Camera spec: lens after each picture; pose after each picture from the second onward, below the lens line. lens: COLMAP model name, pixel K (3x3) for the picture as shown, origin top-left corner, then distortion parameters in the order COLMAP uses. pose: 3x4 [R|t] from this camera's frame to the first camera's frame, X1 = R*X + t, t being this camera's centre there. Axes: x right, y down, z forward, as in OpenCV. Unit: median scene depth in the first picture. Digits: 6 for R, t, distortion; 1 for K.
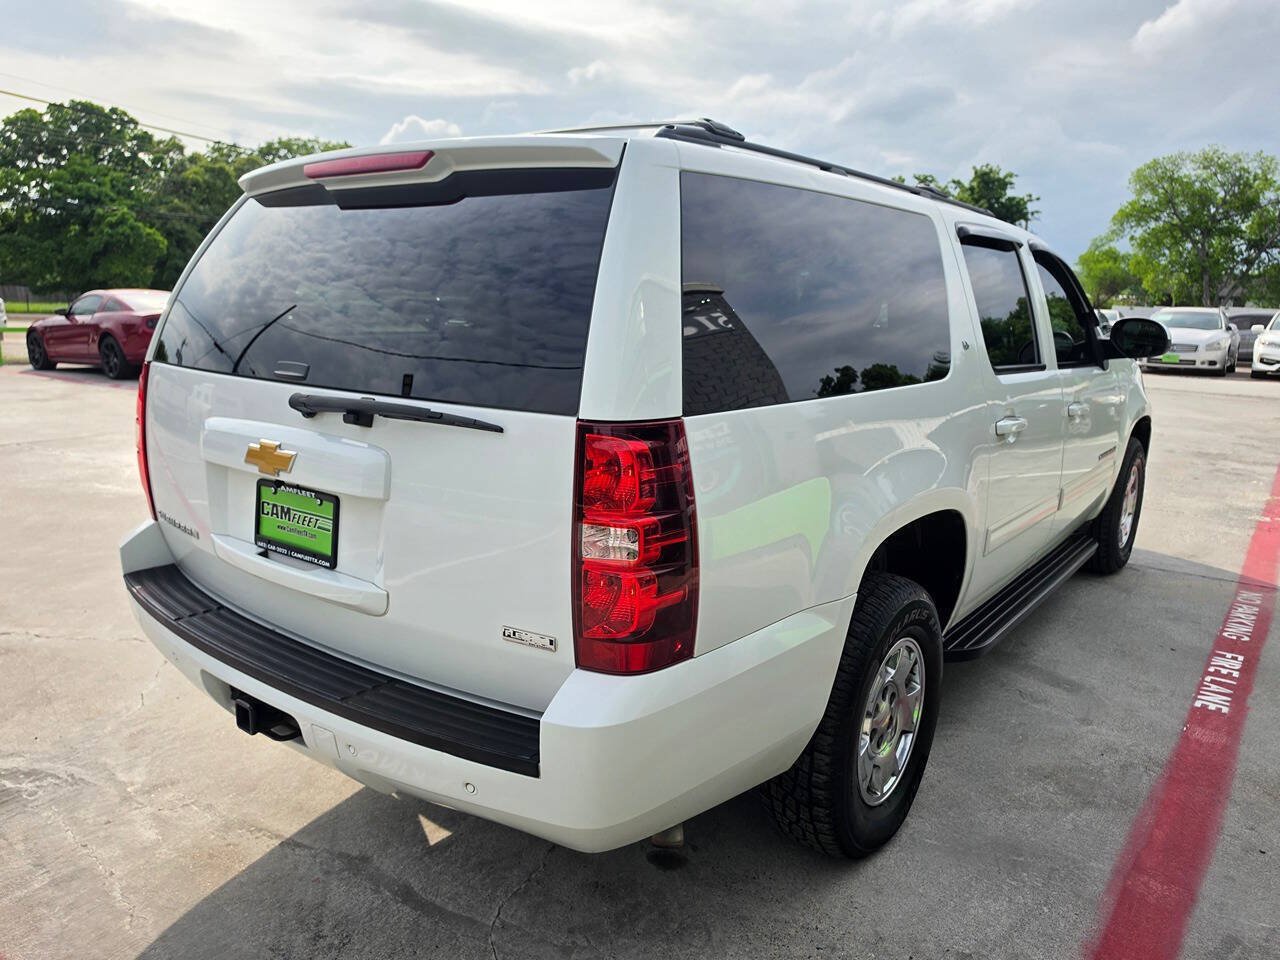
lens RADIAL K [[900.7, 0, 640.1], [0, 900.7, 480.4], [0, 0, 1]] dist [0.003282, -0.002712]
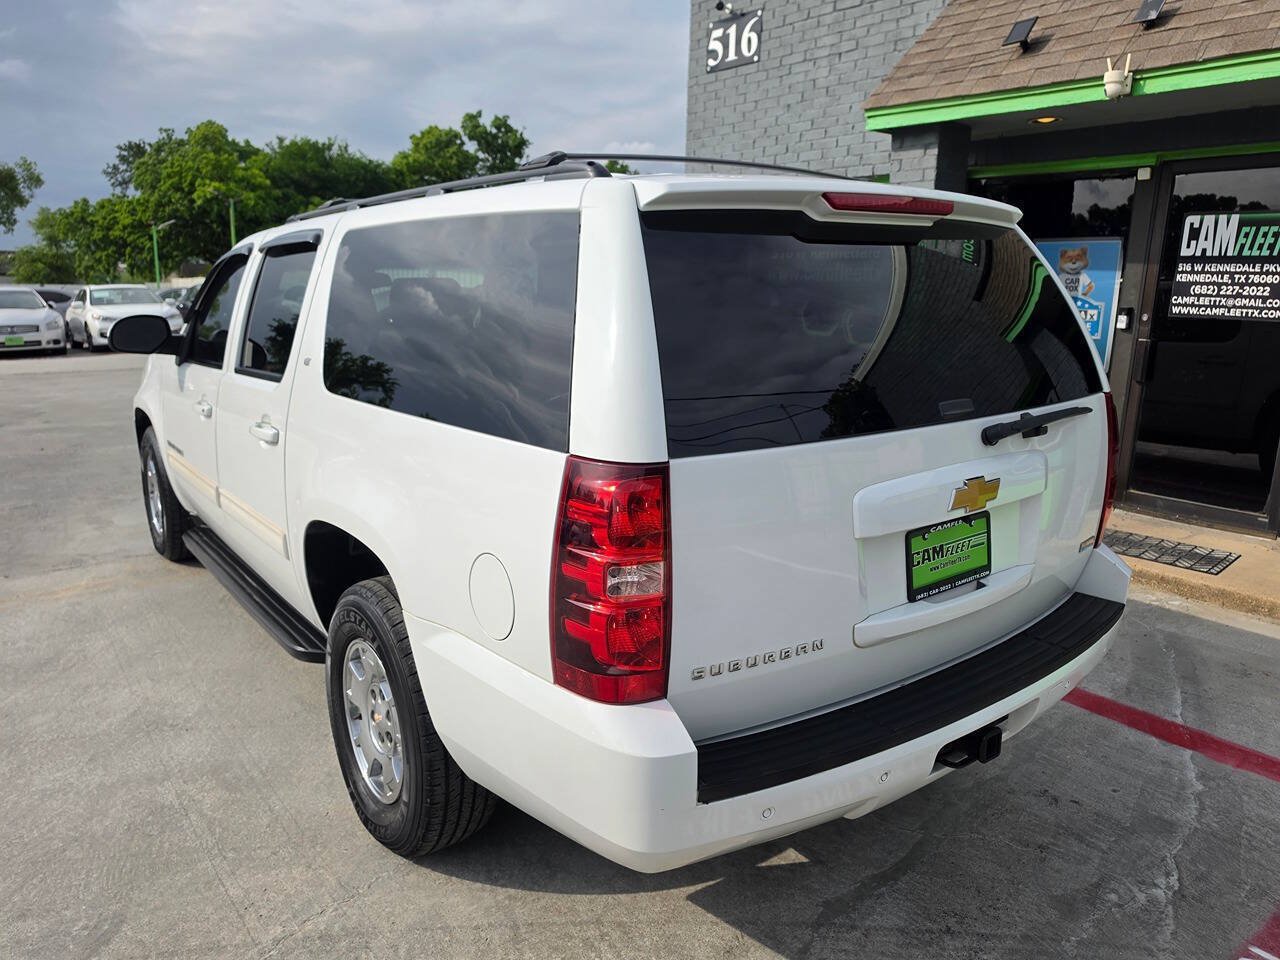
lens RADIAL K [[901.4, 0, 635.7], [0, 901.4, 476.5], [0, 0, 1]] dist [0.011335, -0.010157]
pose [[0.277097, -0.231135, 0.932627, -1.115552], [0.206301, 0.962310, 0.177197, -0.232391], [-0.938433, 0.143301, 0.314337, 0.781748]]
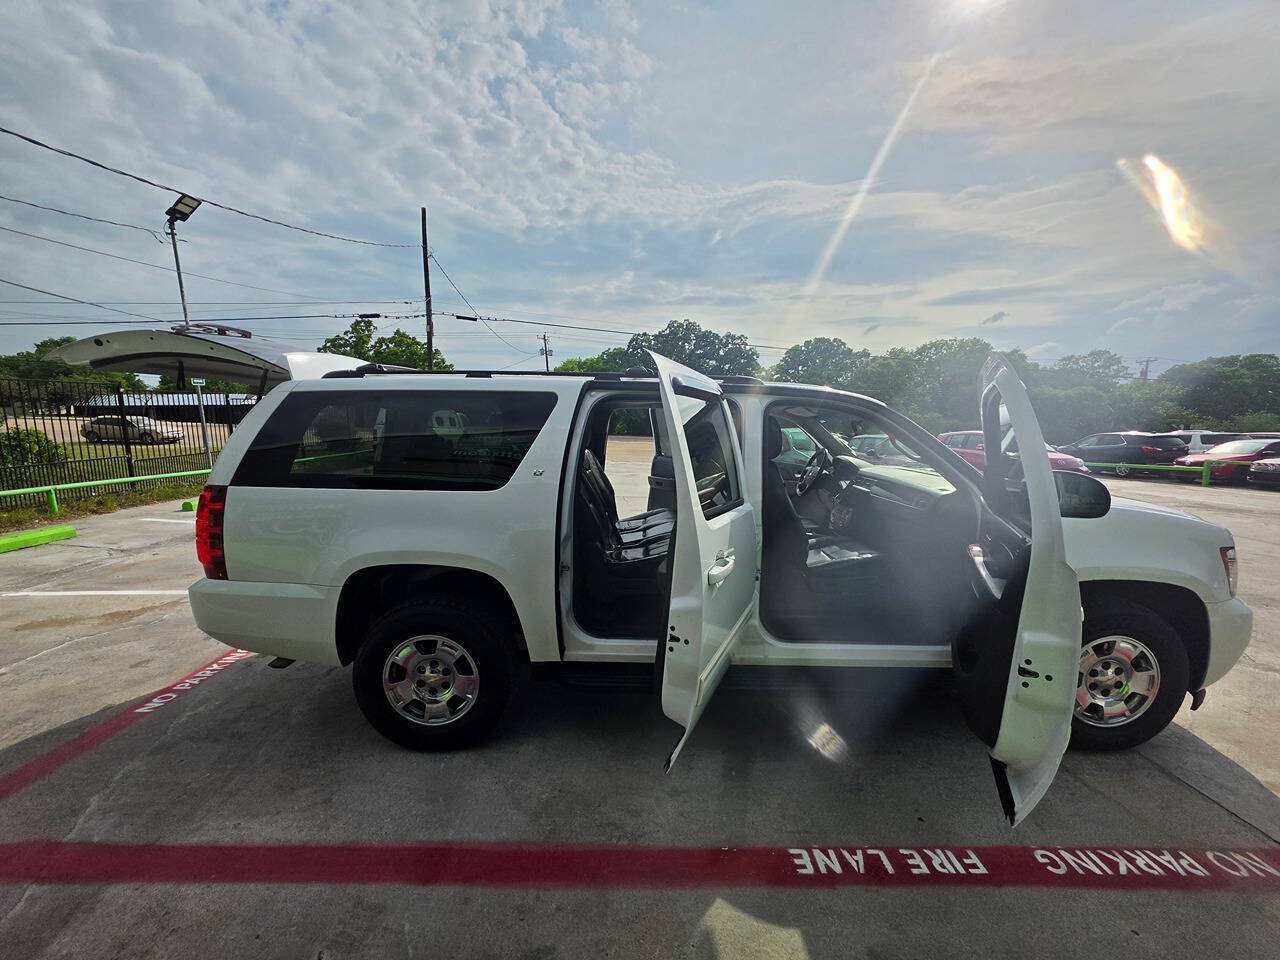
lens RADIAL K [[512.1, 0, 646.5], [0, 512.1, 483.8], [0, 0, 1]] dist [-0.004339, 0.002255]
pose [[0.608795, 0.072737, -0.789986, 1.267283], [-0.153360, 0.987795, -0.027235, -0.146702], [0.778363, 0.137732, 0.612520, 0.648940]]
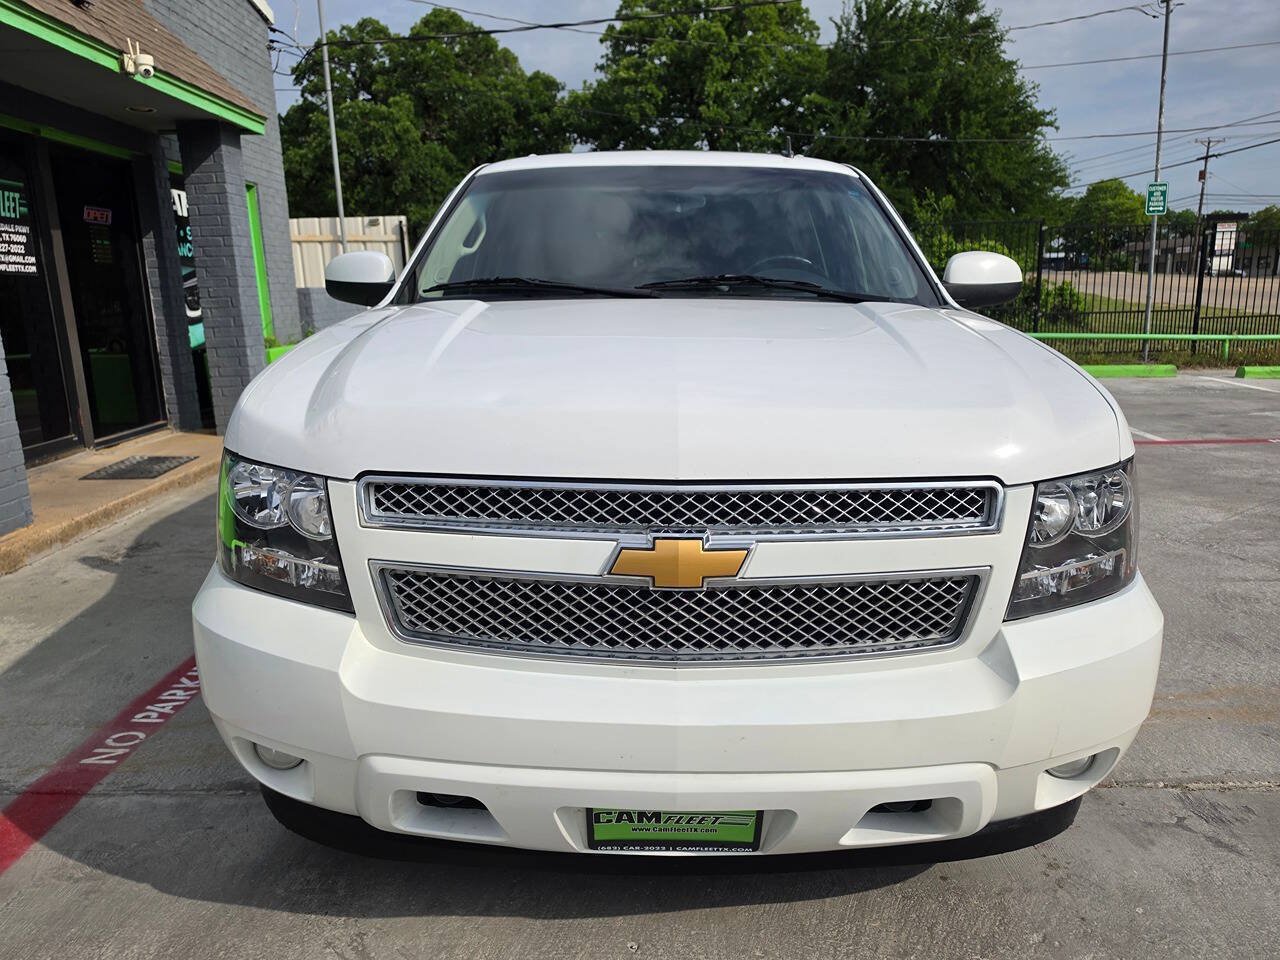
lens RADIAL K [[897.5, 0, 639.0], [0, 897.5, 486.4], [0, 0, 1]] dist [0.013025, -0.016664]
pose [[-0.802263, 0.104794, -0.587700, 1.338189], [-0.147356, 0.919246, 0.365066, -0.495790], [0.578498, 0.379480, -0.722035, 2.818194]]
